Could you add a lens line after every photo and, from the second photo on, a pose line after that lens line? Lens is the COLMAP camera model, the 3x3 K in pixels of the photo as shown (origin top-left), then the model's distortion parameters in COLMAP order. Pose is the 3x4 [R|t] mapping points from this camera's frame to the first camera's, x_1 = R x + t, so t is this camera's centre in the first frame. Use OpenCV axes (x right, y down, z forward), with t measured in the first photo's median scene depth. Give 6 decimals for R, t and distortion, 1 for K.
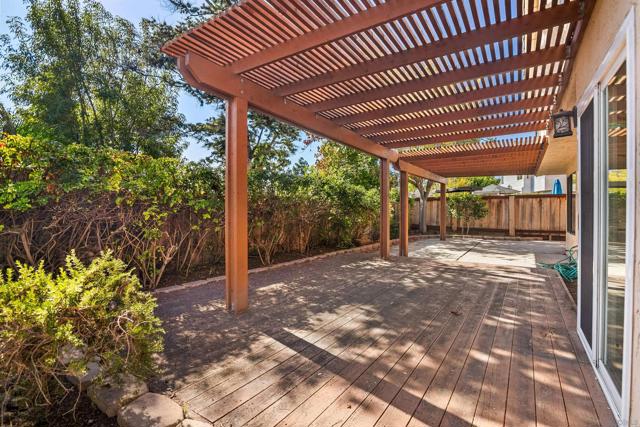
lens RADIAL K [[286.2, 0, 325.6], [0, 286.2, 213.4], [0, 0, 1]] dist [-0.014013, 0.000401]
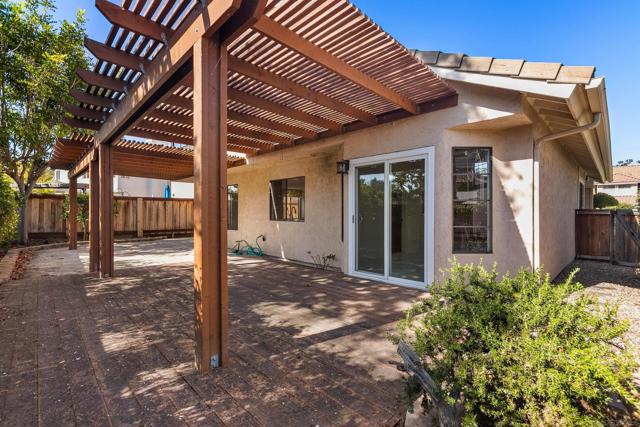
lens RADIAL K [[286.2, 0, 325.2], [0, 286.2, 212.9], [0, 0, 1]] dist [-0.014013, 0.000401]
pose [[0.185107, 0.000441, 0.982718, -0.819030], [0.007105, 0.999973, -0.001787, -0.002134], [-0.982693, 0.007313, 0.185098, 0.565210]]
